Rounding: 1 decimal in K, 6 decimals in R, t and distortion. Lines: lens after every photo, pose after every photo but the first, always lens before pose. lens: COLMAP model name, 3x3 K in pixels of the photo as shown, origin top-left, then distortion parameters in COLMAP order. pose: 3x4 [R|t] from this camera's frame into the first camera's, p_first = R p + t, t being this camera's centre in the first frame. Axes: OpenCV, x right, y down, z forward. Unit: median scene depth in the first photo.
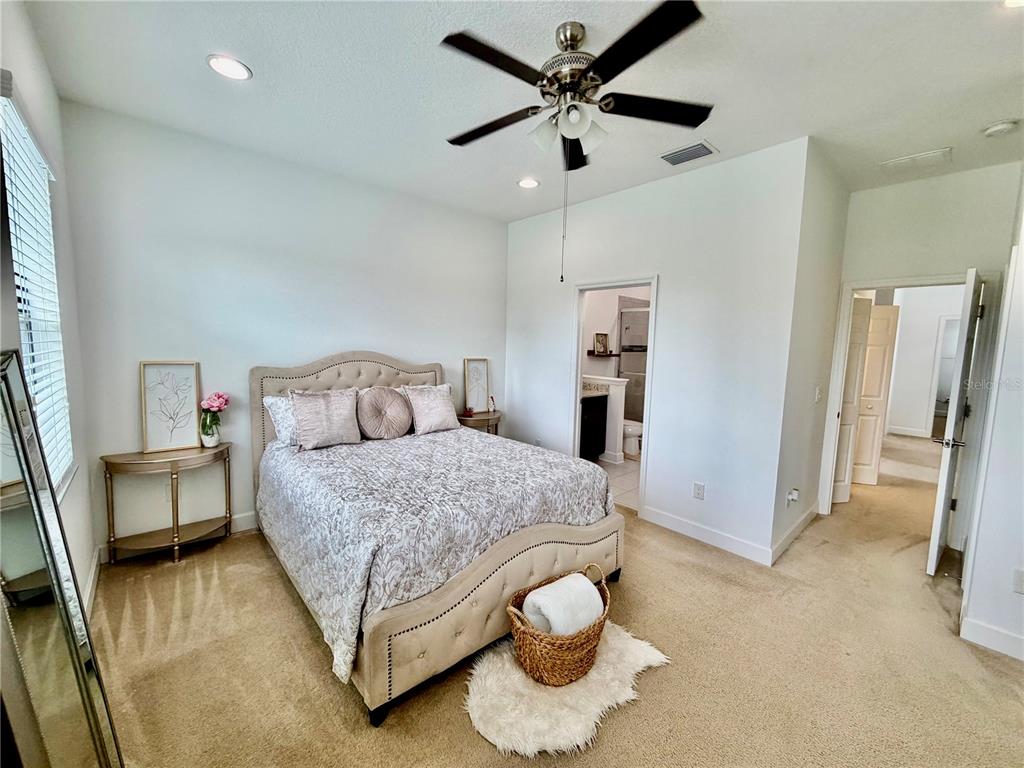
lens RADIAL K [[405.3, 0, 512.0], [0, 405.3, 384.0], [0, 0, 1]] dist [-0.000599, -0.000111]
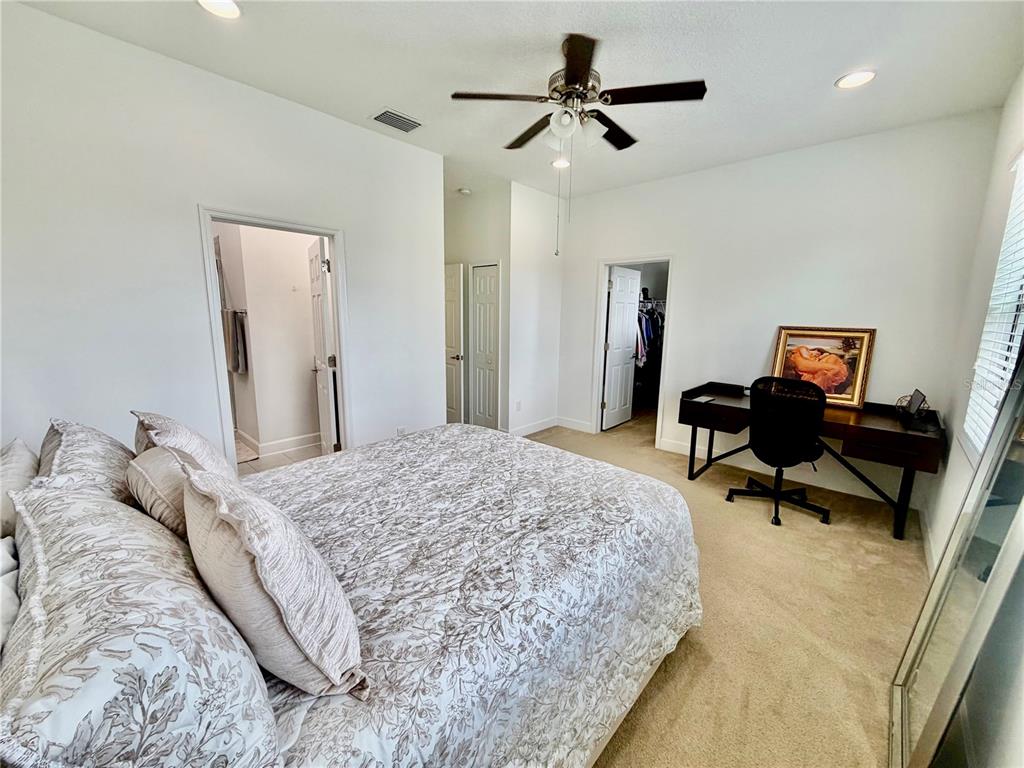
lens RADIAL K [[405.3, 0, 512.0], [0, 405.3, 384.0], [0, 0, 1]] dist [-0.000599, -0.000111]
pose [[-0.088915, -0.202375, 0.975263, -0.741061], [0.085833, 0.973942, 0.209926, -0.099264], [-0.992334, 0.102375, -0.069228, 0.845451]]
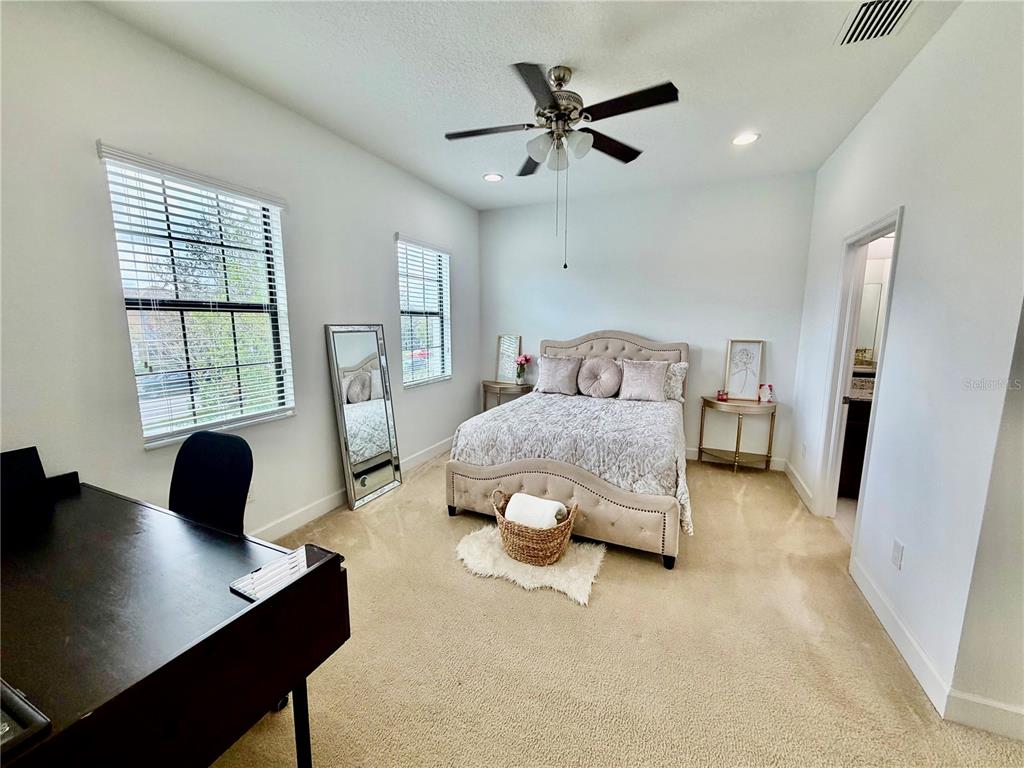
lens RADIAL K [[405.3, 0, 512.0], [0, 405.3, 384.0], [0, 0, 1]] dist [-0.000599, -0.000111]
pose [[0.417386, 0.111675, -0.901841, 0.832704], [-0.086023, 0.992819, 0.083128, 0.008261], [0.904649, 0.042882, 0.423995, 0.223390]]
